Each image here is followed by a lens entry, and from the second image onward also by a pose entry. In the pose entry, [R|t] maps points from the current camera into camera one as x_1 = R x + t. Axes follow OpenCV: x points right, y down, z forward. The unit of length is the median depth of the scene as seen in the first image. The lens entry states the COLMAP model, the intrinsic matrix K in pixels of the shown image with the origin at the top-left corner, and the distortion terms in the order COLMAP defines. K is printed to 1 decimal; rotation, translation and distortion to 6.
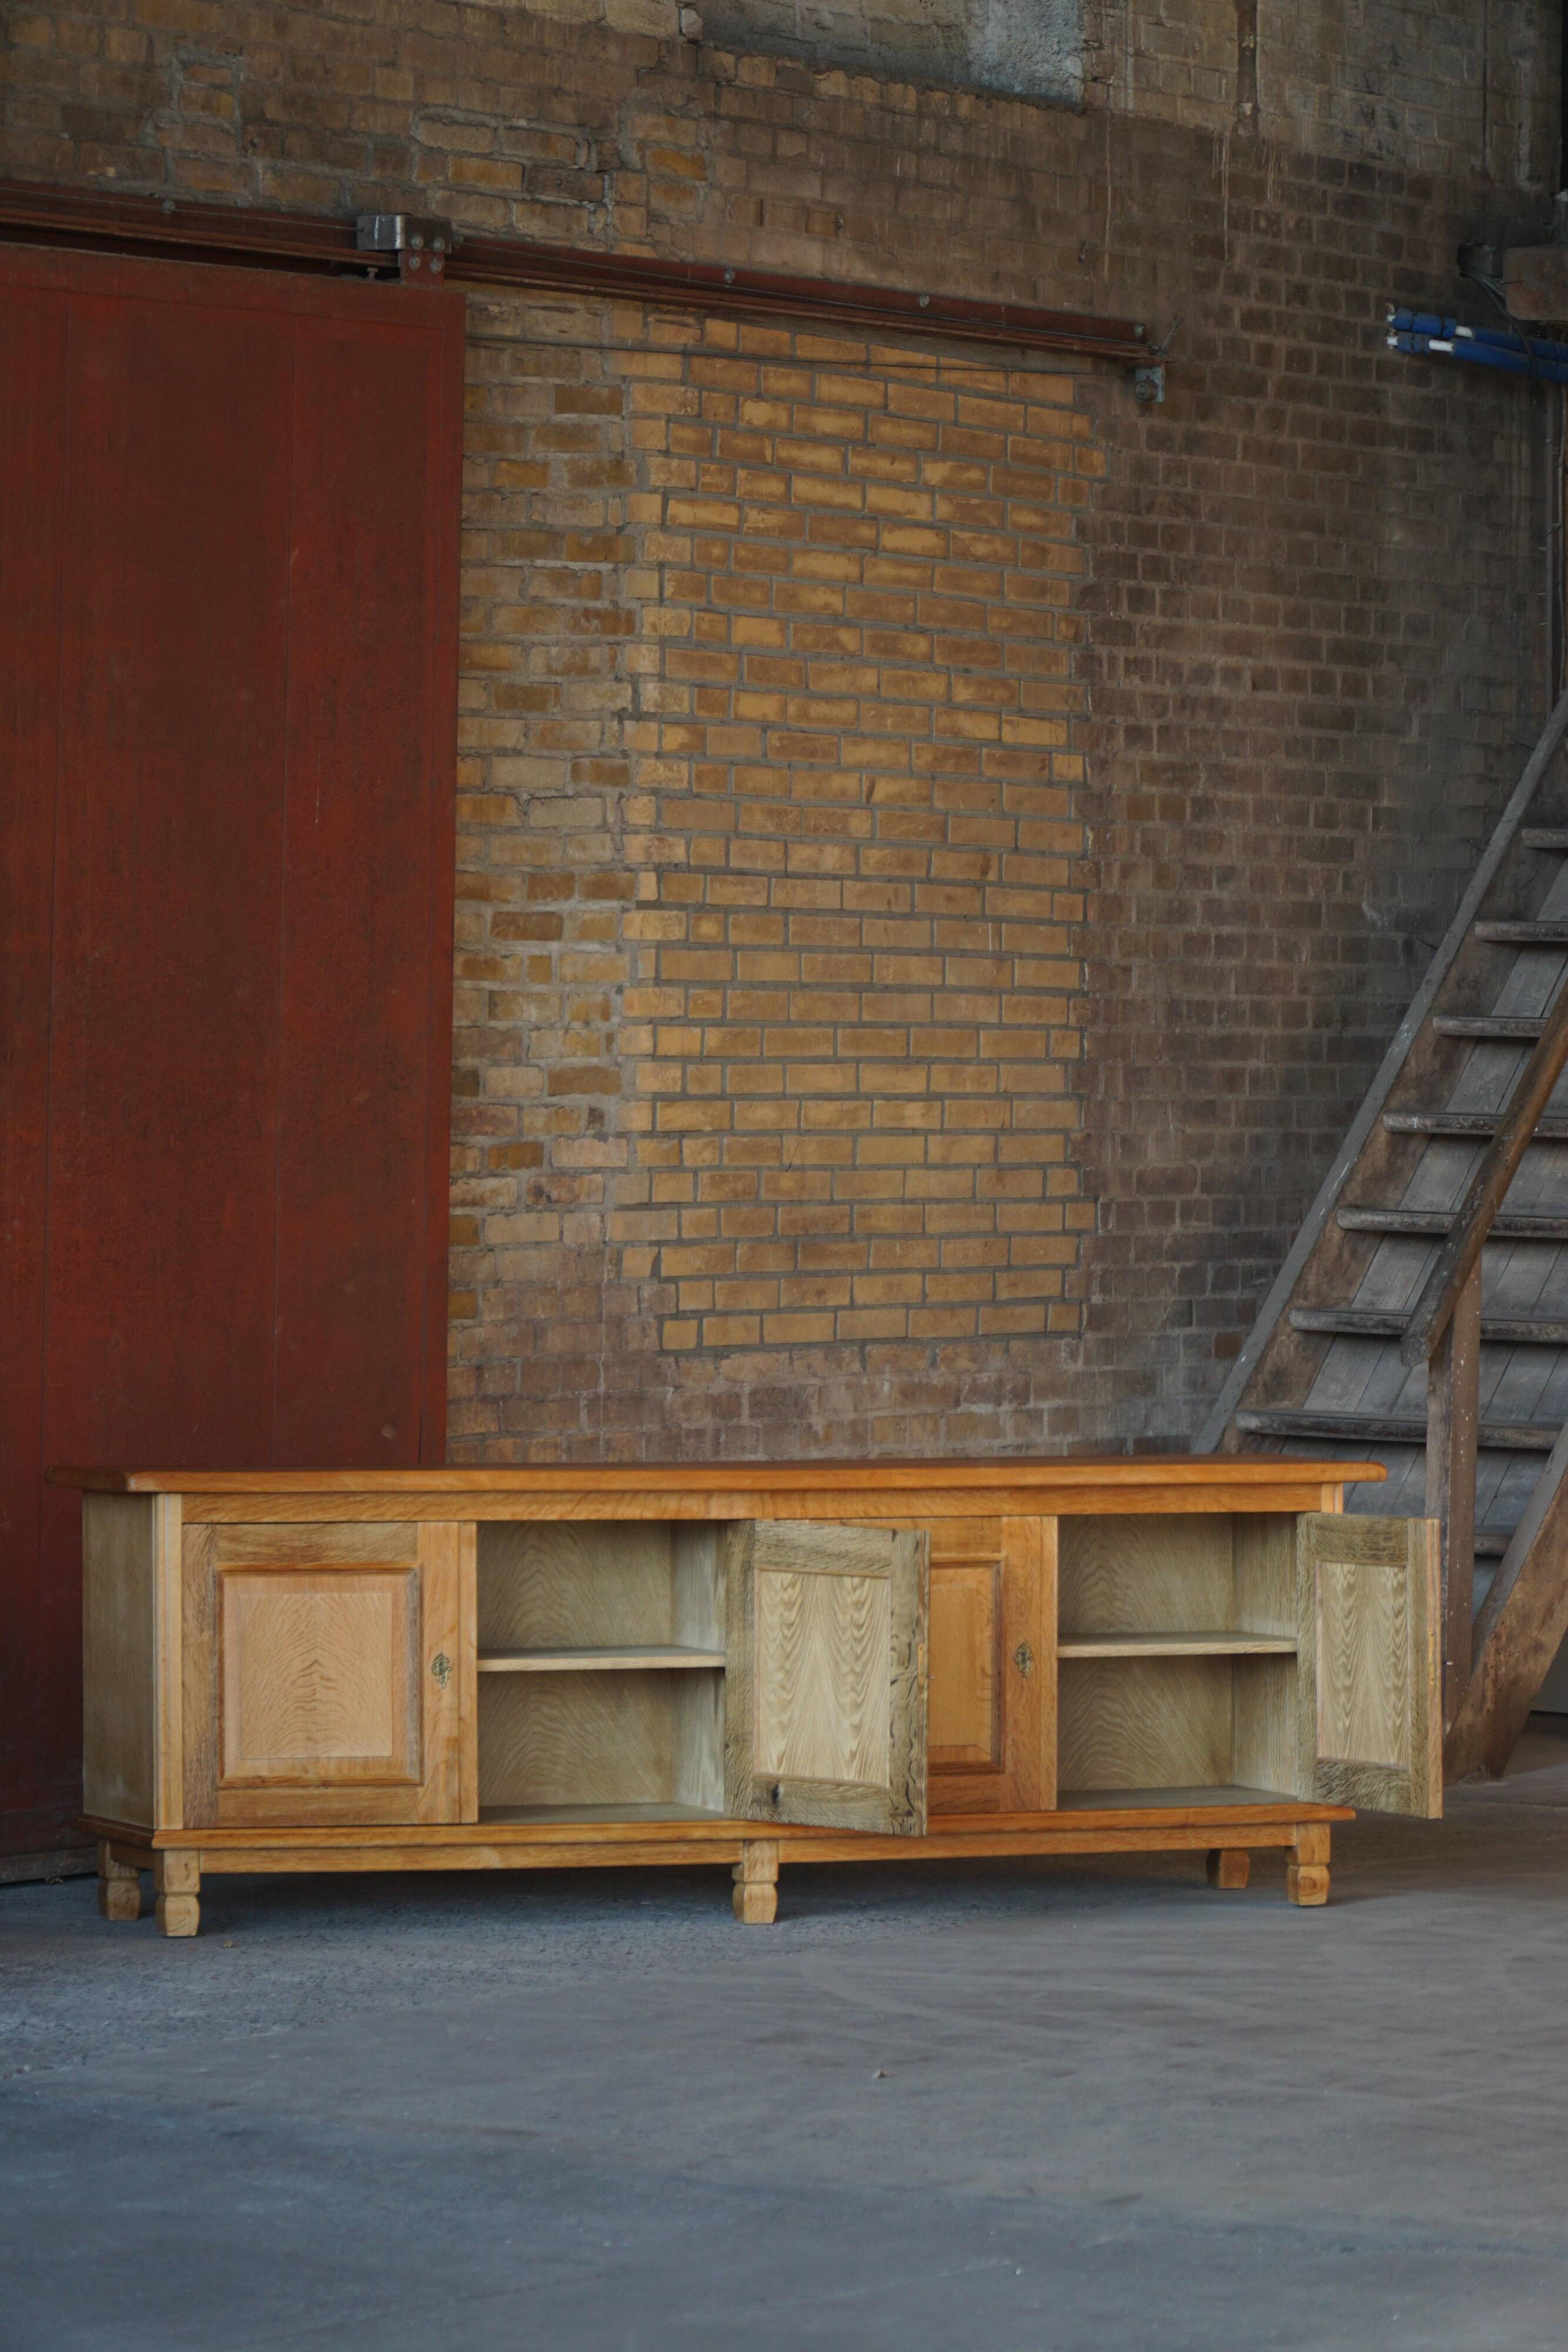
lens RADIAL K [[9461.1, 0, 784.0], [0, 9461.1, 1176.0], [0, 0, 1]] dist [-0.516714, -4.690862]
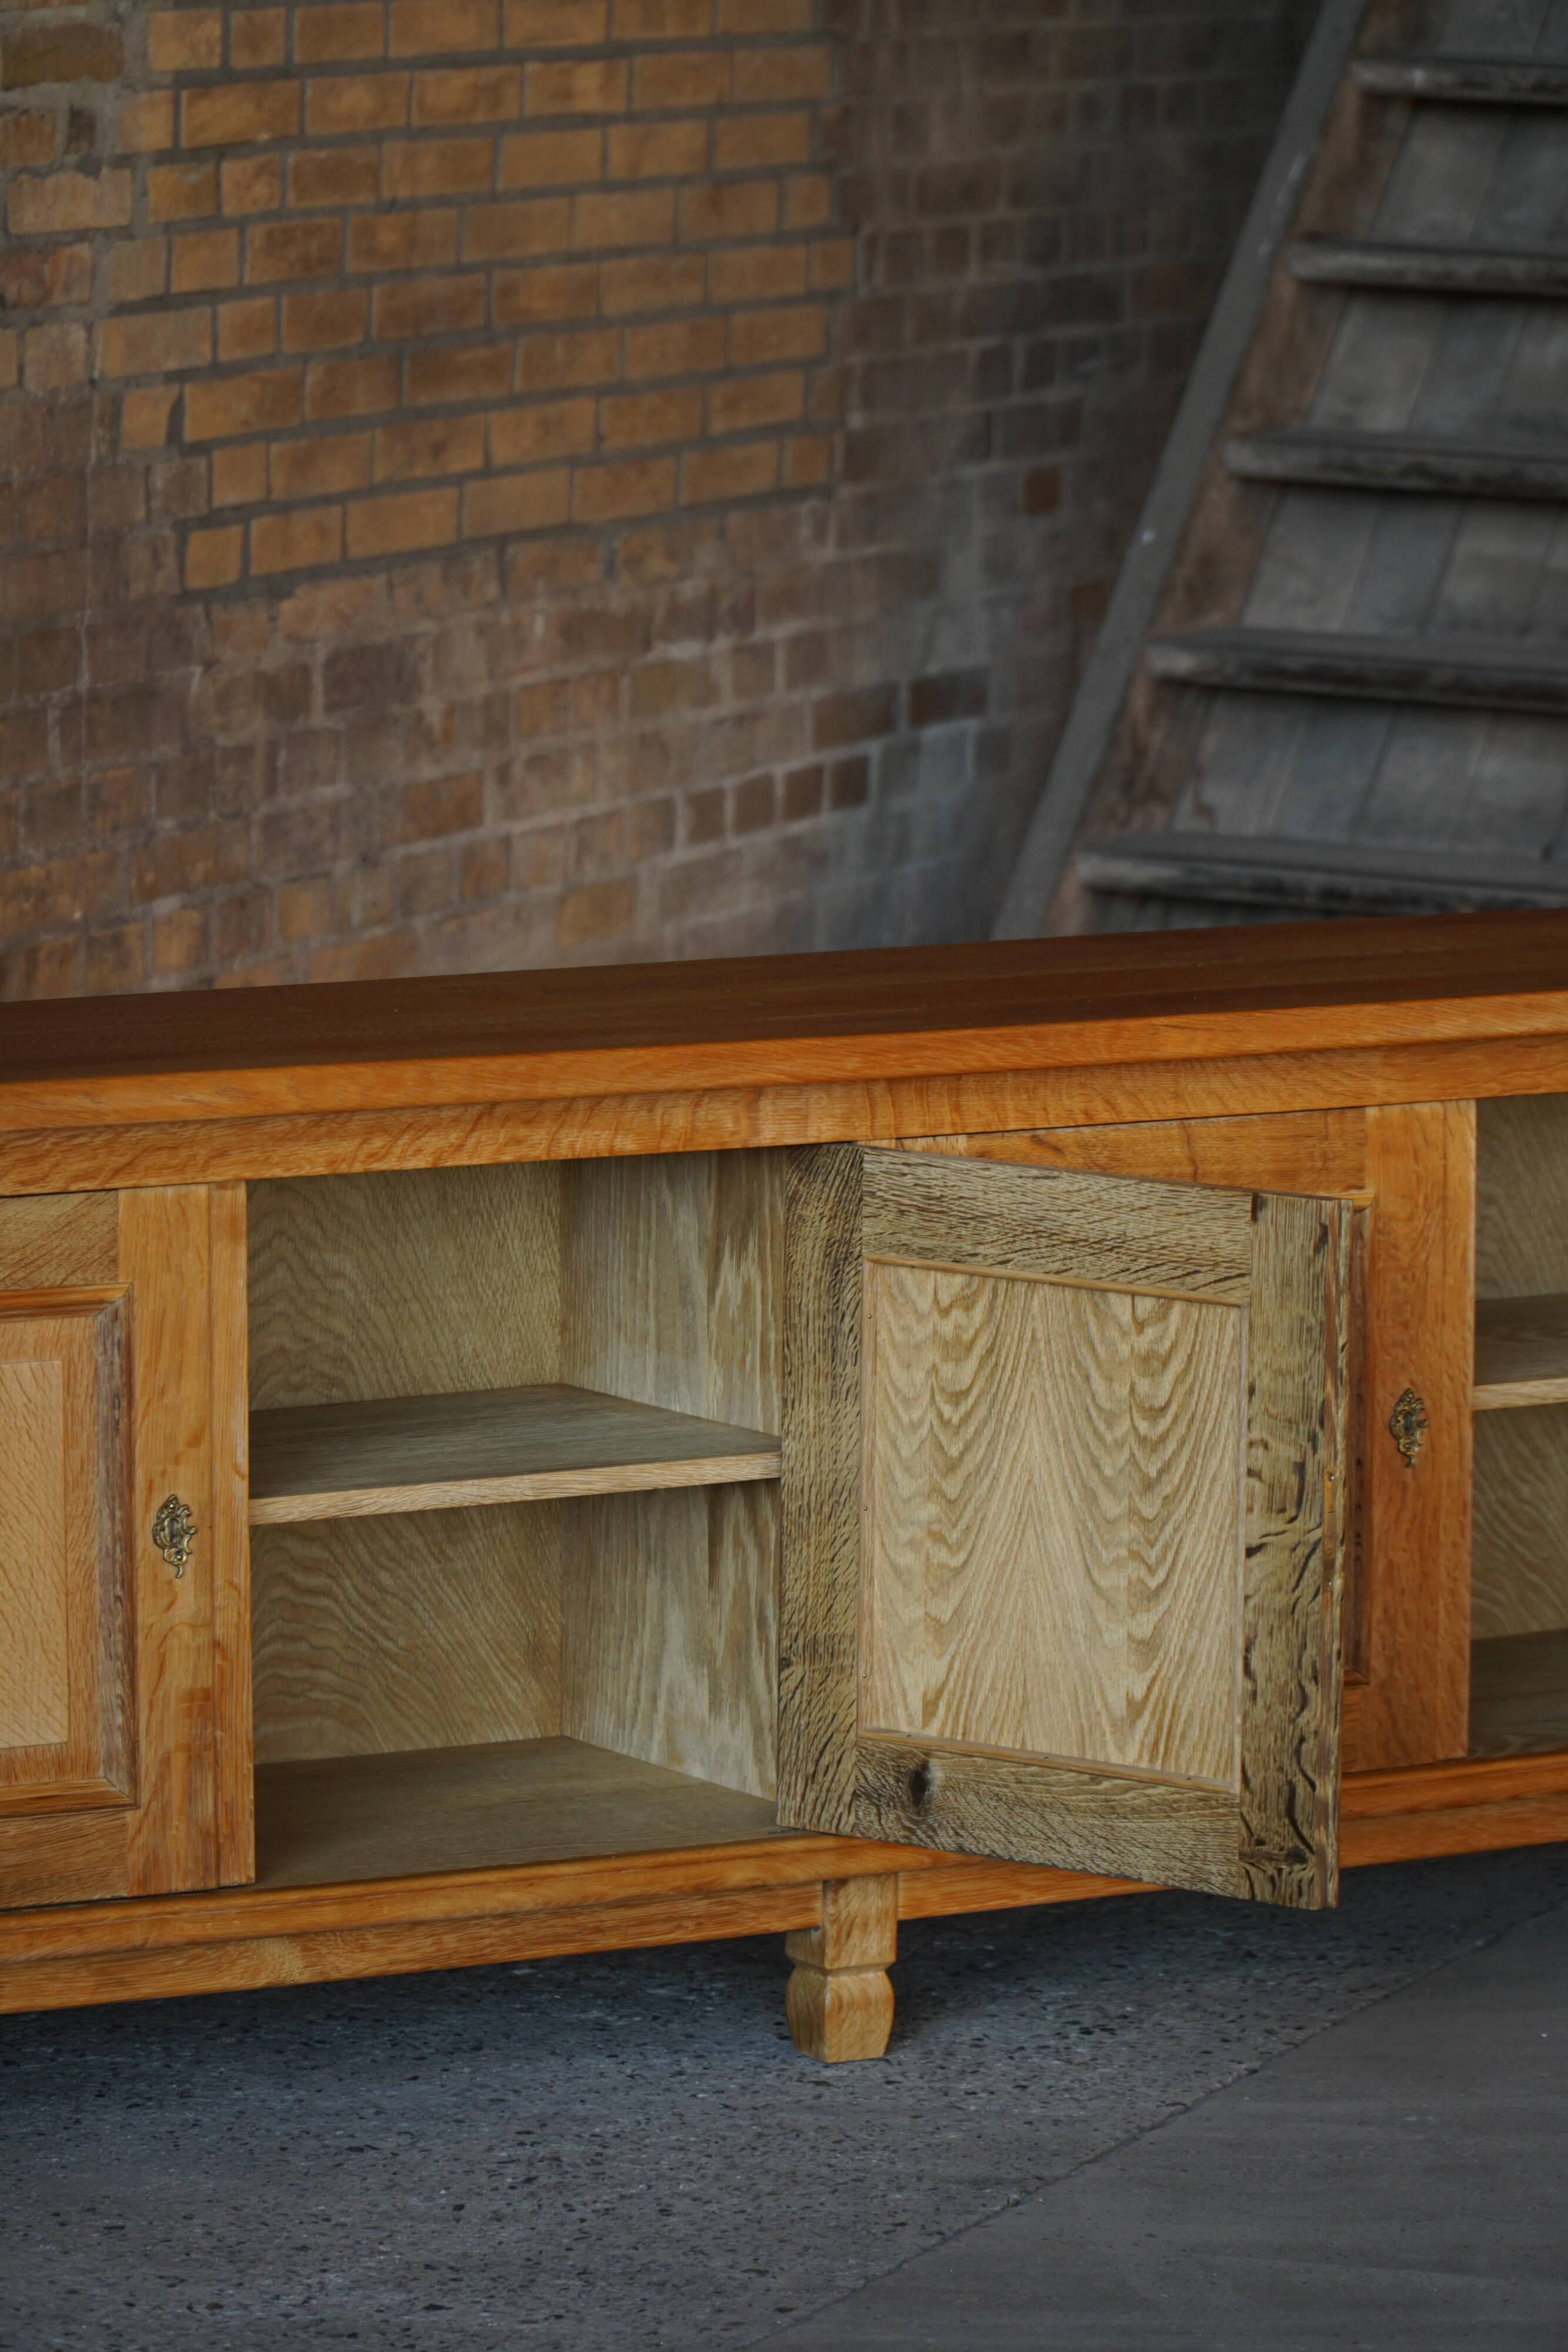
lens RADIAL K [[11053.4, 0, 787.8], [0, 11053.4, 1362.5], [0, 0, 1]] dist [-1.358483, 11.536360]
pose [[0.983566, -0.025662, 0.178713, -0.084338], [0.000384, 0.990142, 0.140065, -0.021160], [-0.180546, -0.137695, 0.973881, 0.447957]]
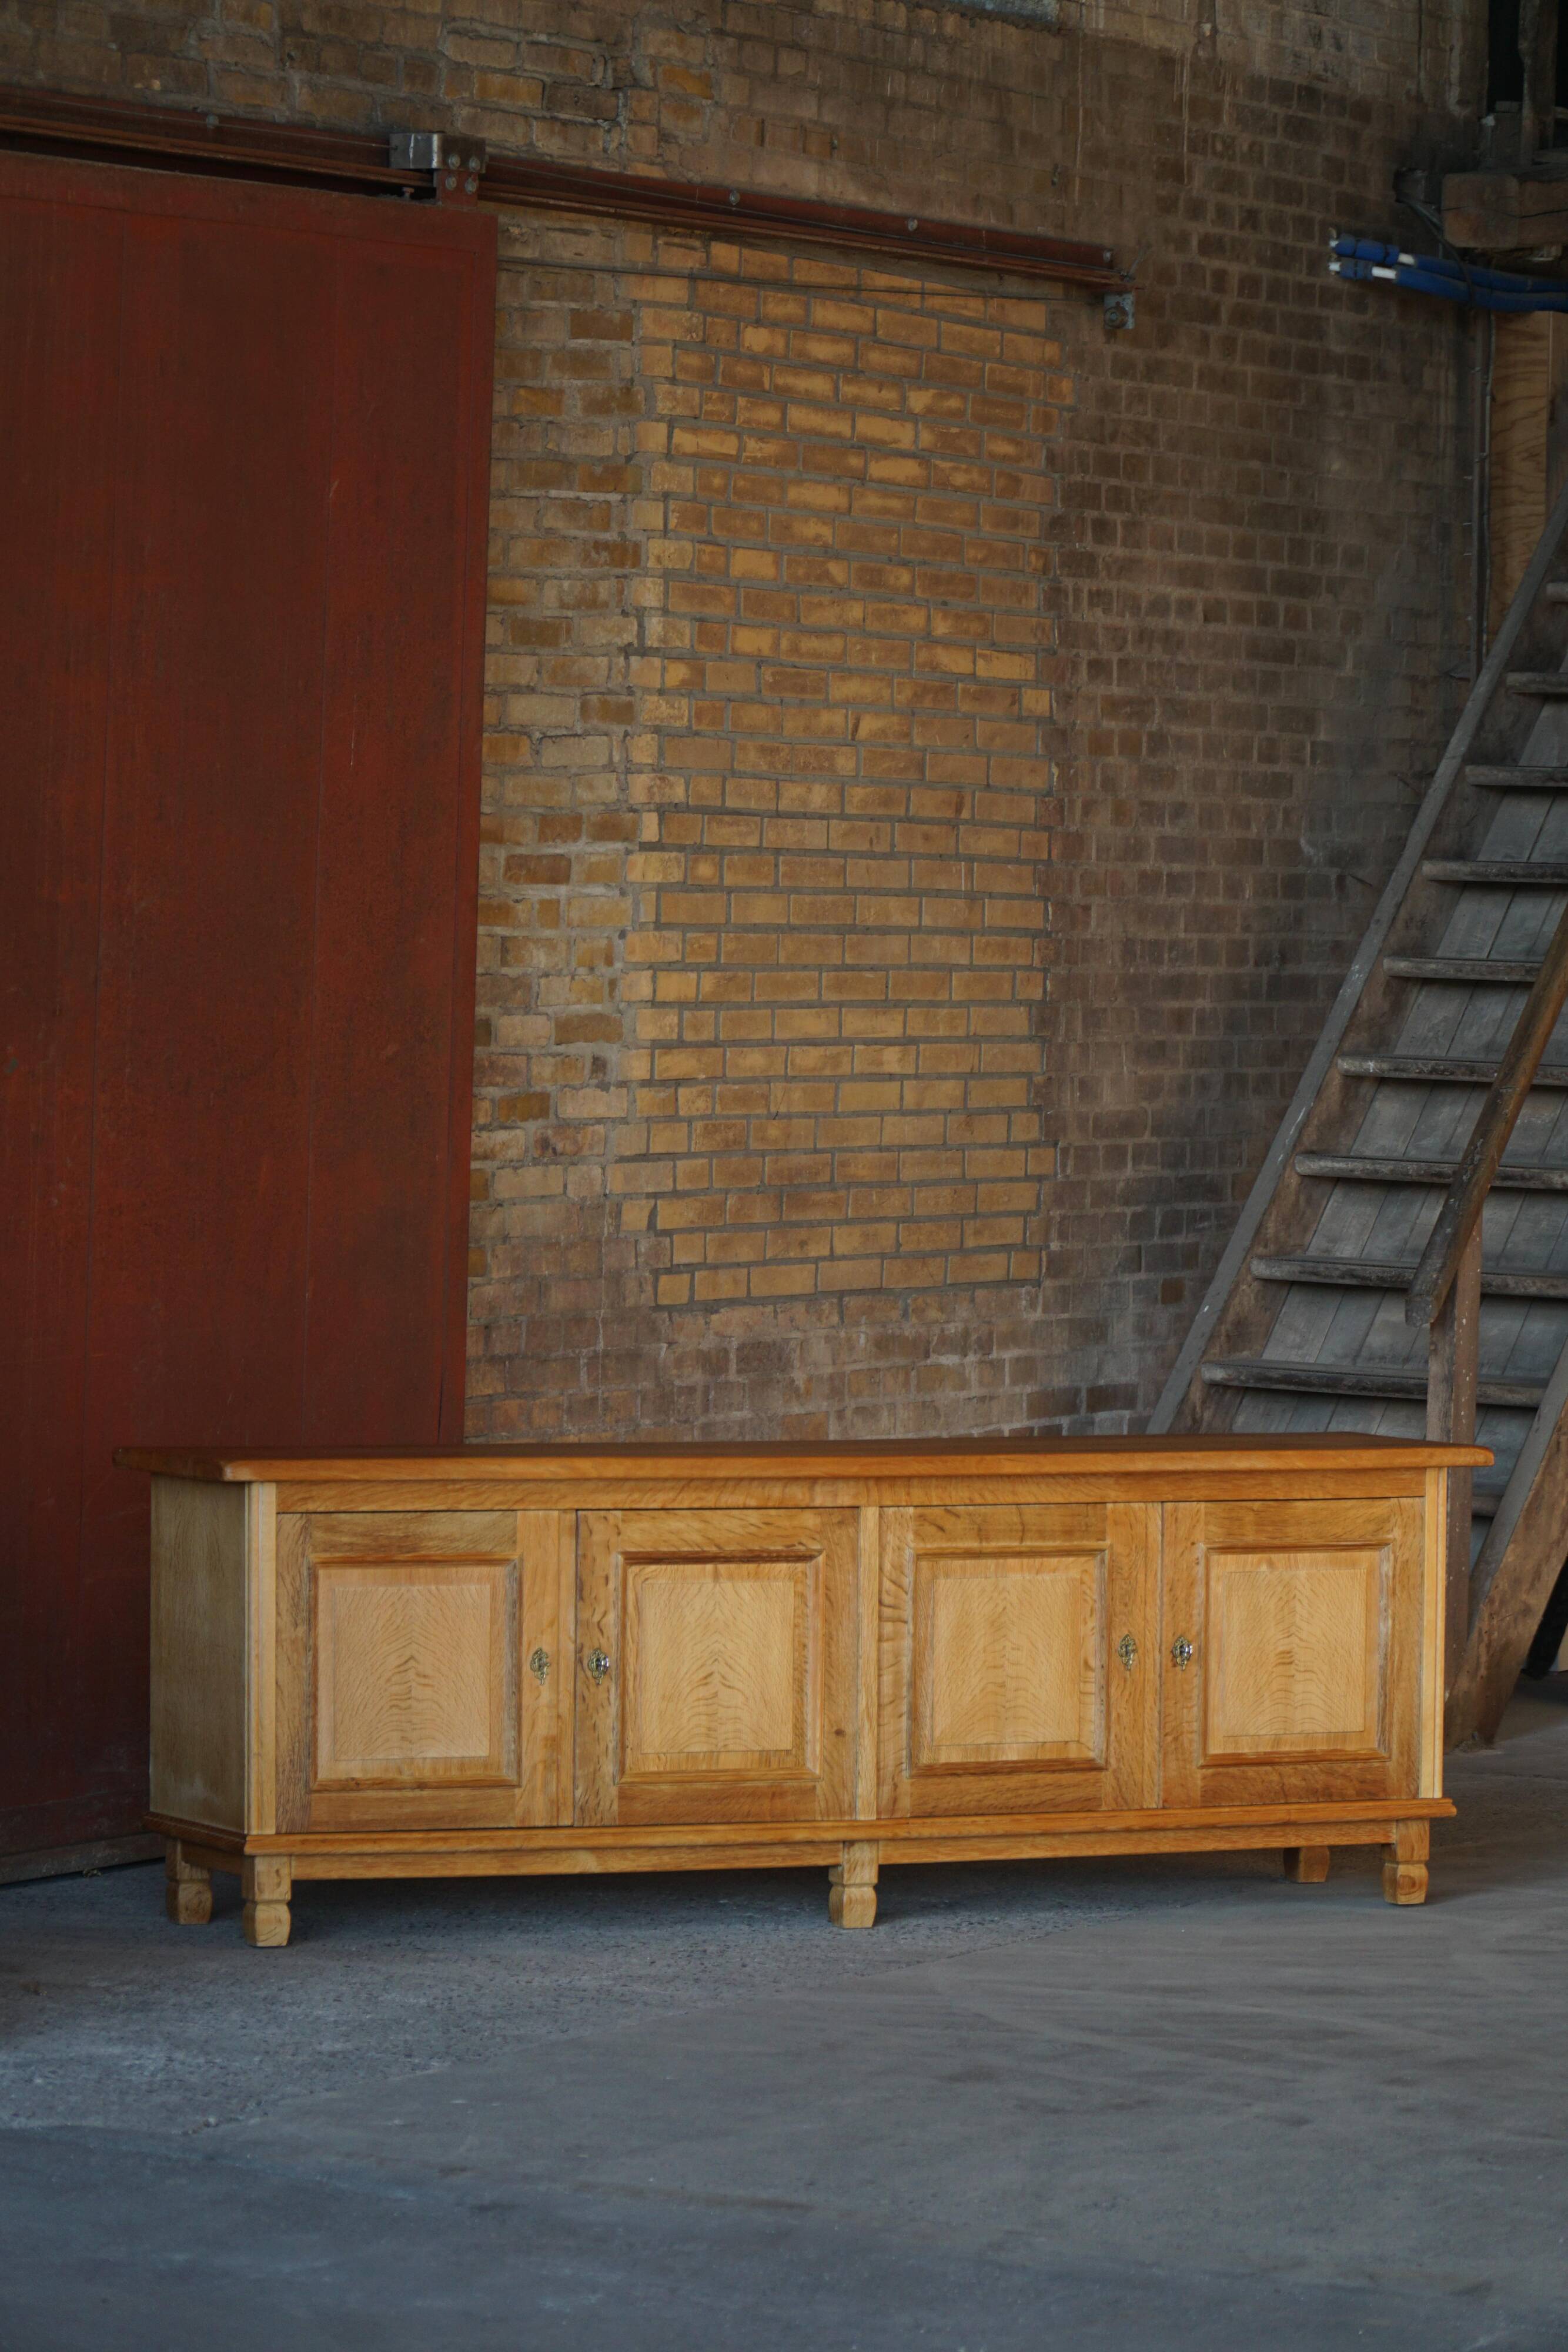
lens RADIAL K [[8986.8, 0, 780.3], [0, 8986.8, 1275.6], [0, 0, 1]] dist [-0.527577, 0.041969]
pose [[0.997253, 0.006657, 0.073769, -0.068811], [-0.008958, 0.999482, 0.030898, -0.013325], [-0.073525, -0.031473, 0.996797, 0.082594]]
